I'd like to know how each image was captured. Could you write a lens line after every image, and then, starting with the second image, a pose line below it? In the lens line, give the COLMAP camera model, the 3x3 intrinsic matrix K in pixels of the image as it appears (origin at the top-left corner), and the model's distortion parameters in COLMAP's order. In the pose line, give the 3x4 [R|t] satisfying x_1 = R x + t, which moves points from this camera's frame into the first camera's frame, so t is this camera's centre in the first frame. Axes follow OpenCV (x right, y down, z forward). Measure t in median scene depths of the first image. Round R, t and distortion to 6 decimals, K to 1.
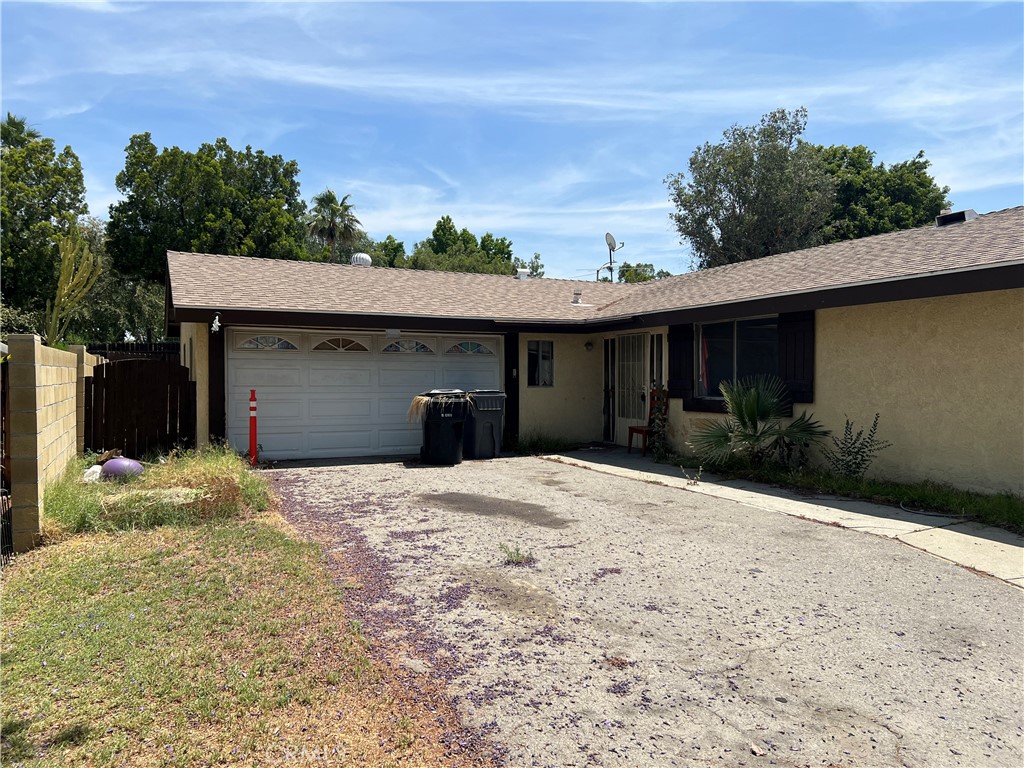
lens RADIAL K [[768.9, 0, 512.0], [0, 768.9, 384.0], [0, 0, 1]] dist [0.086659, -0.131842]
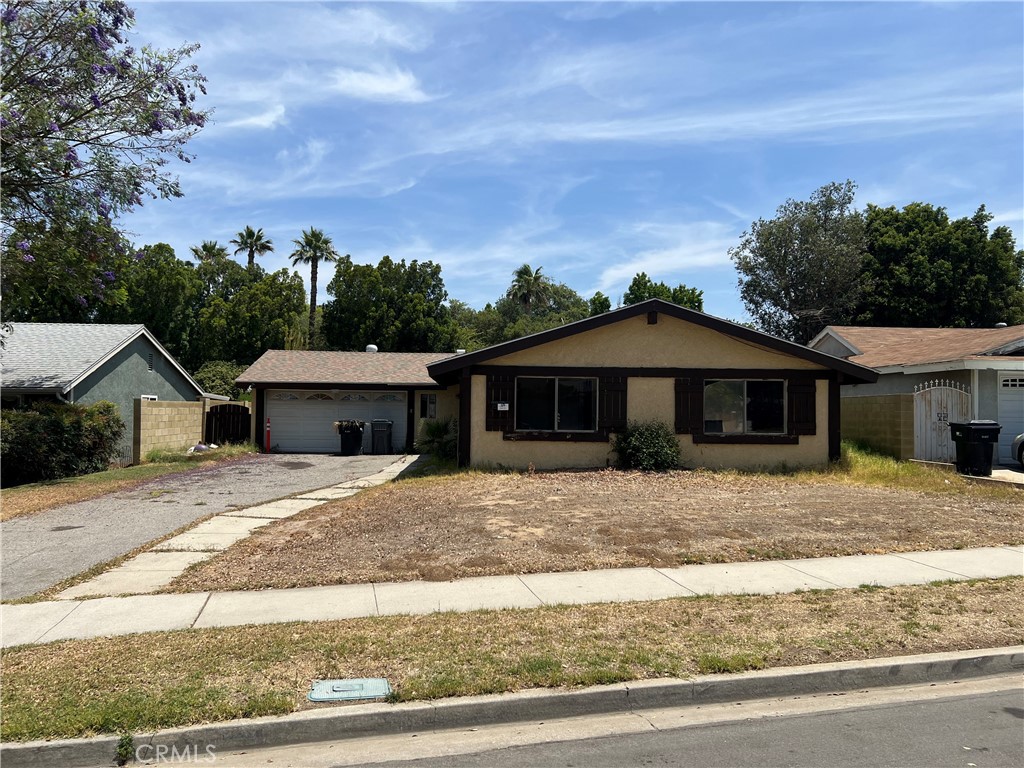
lens RADIAL K [[768.9, 0, 512.0], [0, 768.9, 384.0], [0, 0, 1]] dist [0.086659, -0.131842]
pose [[0.922409, -0.005075, -0.386181, 0.457185], [-0.012983, 0.998941, -0.044139, -0.000450], [0.385996, 0.045728, 0.921366, -0.304968]]
